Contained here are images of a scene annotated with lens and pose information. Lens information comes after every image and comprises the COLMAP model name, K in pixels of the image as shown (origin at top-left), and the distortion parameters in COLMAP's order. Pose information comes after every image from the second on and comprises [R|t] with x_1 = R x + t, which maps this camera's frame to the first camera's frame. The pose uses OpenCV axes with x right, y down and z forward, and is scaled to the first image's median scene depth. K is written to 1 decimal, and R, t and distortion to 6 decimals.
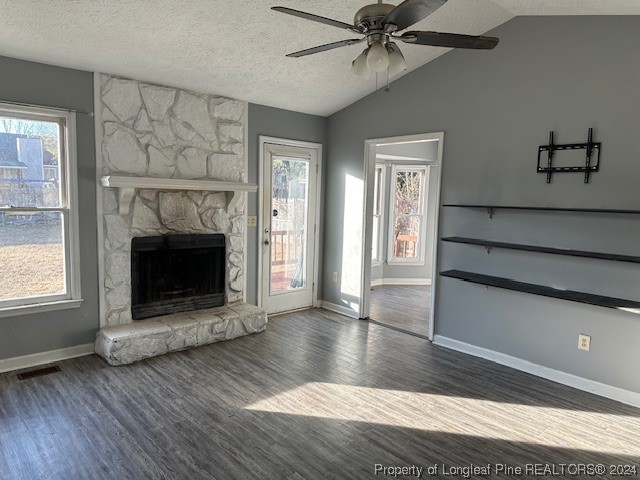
lens RADIAL K [[445.8, 0, 320.6], [0, 445.8, 240.2], [0, 0, 1]] dist [0.063528, -0.034466]
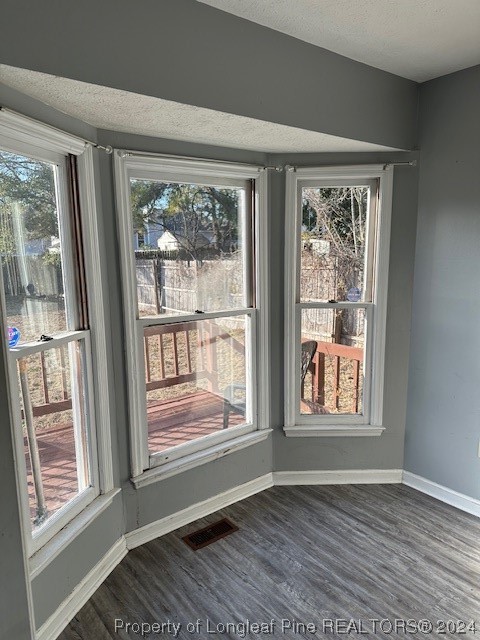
lens RADIAL K [[445.8, 0, 242.3], [0, 445.8, 322.0], [0, 0, 1]] dist [0.063528, -0.034466]
pose [[0.996708, -0.032569, -0.074251, 0.082077], [0.036565, 0.997919, 0.053101, -0.036567], [0.072367, -0.055642, 0.995825, 0.350884]]
